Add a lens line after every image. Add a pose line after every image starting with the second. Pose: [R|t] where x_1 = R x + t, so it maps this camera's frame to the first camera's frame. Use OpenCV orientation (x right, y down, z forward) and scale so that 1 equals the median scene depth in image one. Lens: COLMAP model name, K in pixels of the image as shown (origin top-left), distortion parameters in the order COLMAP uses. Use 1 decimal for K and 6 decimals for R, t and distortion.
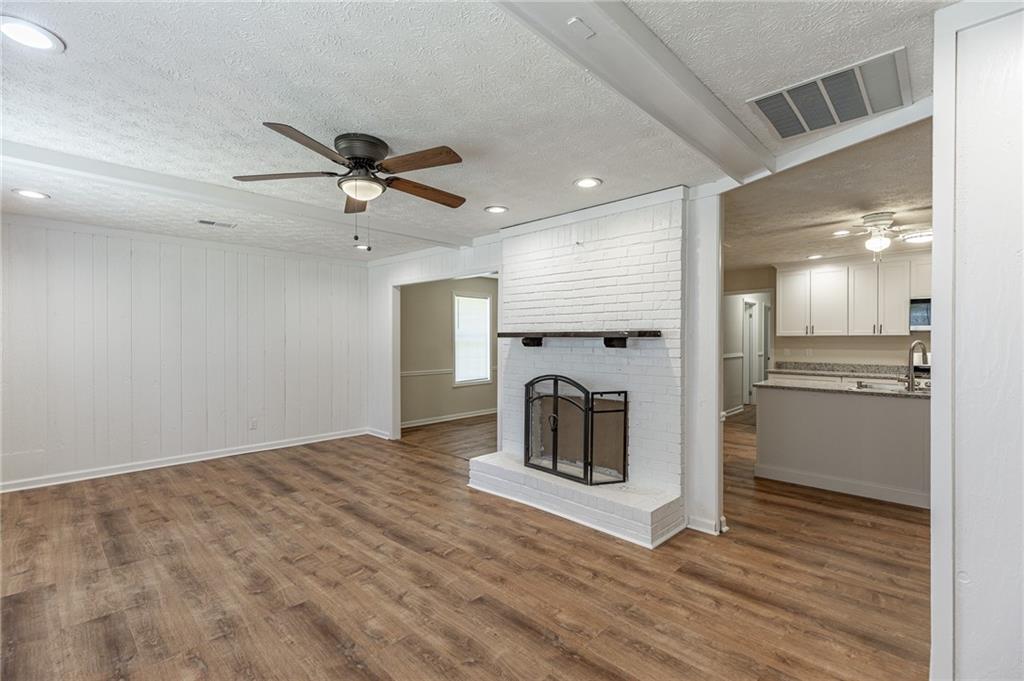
lens RADIAL K [[455.6, 0, 518.4], [0, 455.6, 341.6], [0, 0, 1]] dist [0.005909, -0.000642]
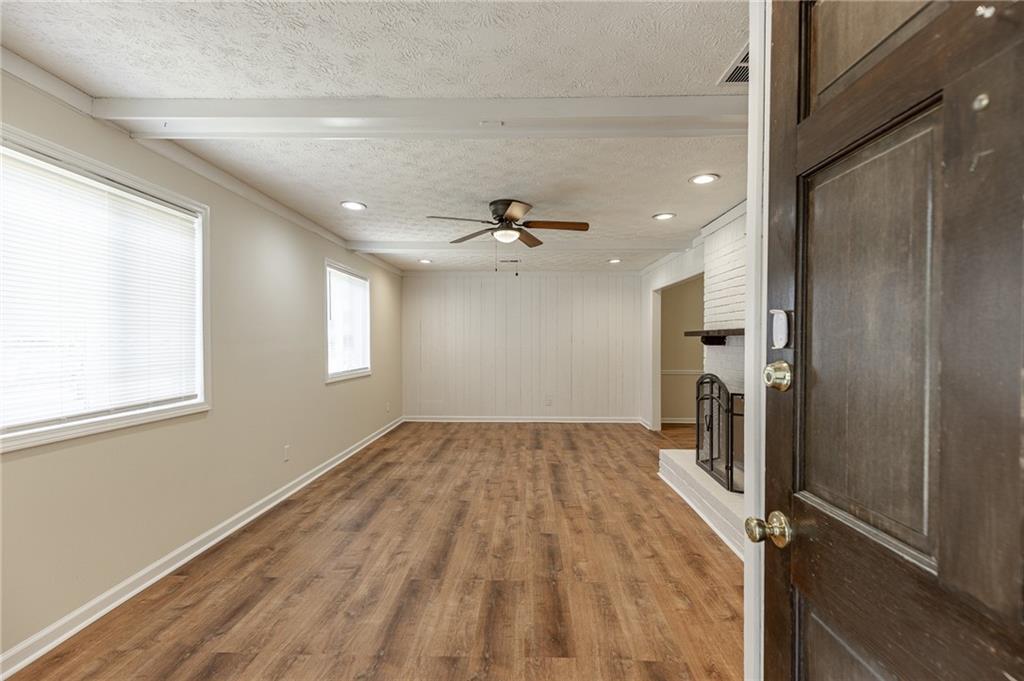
lens RADIAL K [[455.6, 0, 518.4], [0, 455.6, 341.6], [0, 0, 1]] dist [0.005909, -0.000642]
pose [[0.673647, 0.002411, -0.739049, 0.645066], [-0.004809, 0.999988, -0.001121, 0.008169], [0.739038, 0.004309, 0.673650, 0.037173]]
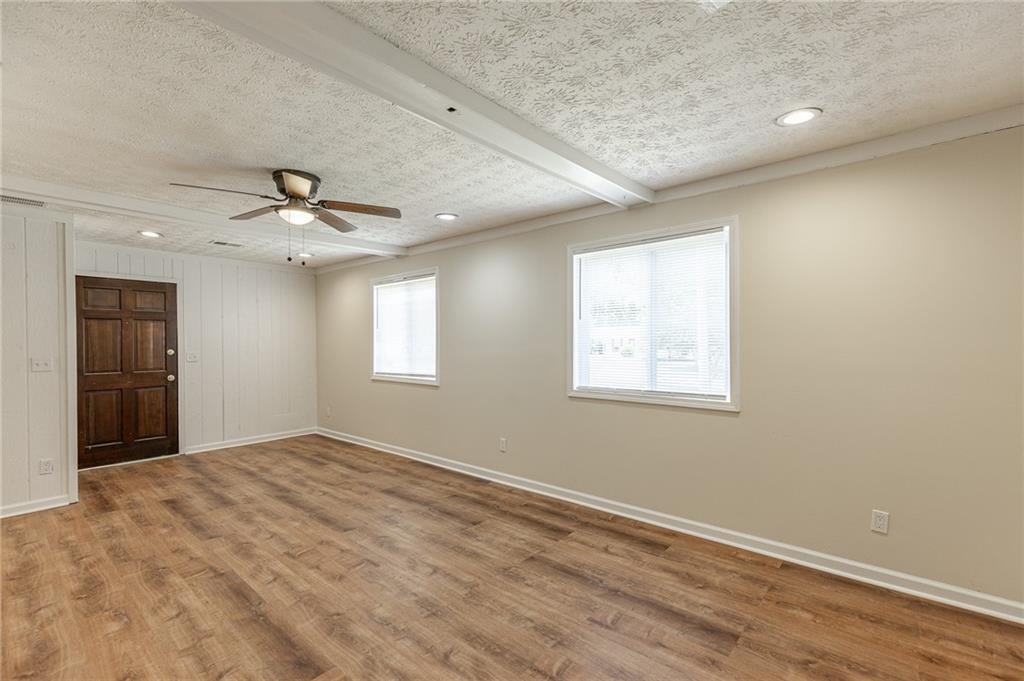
lens RADIAL K [[457.5, 0, 520.6], [0, 457.5, 343.2], [0, 0, 1]] dist [0.001252, 0.000016]
pose [[-0.998666, 0.005954, -0.051282, -0.720230], [0.005656, 0.999966, 0.005956, -0.005881], [0.051316, 0.005658, -0.998666, 1.858718]]
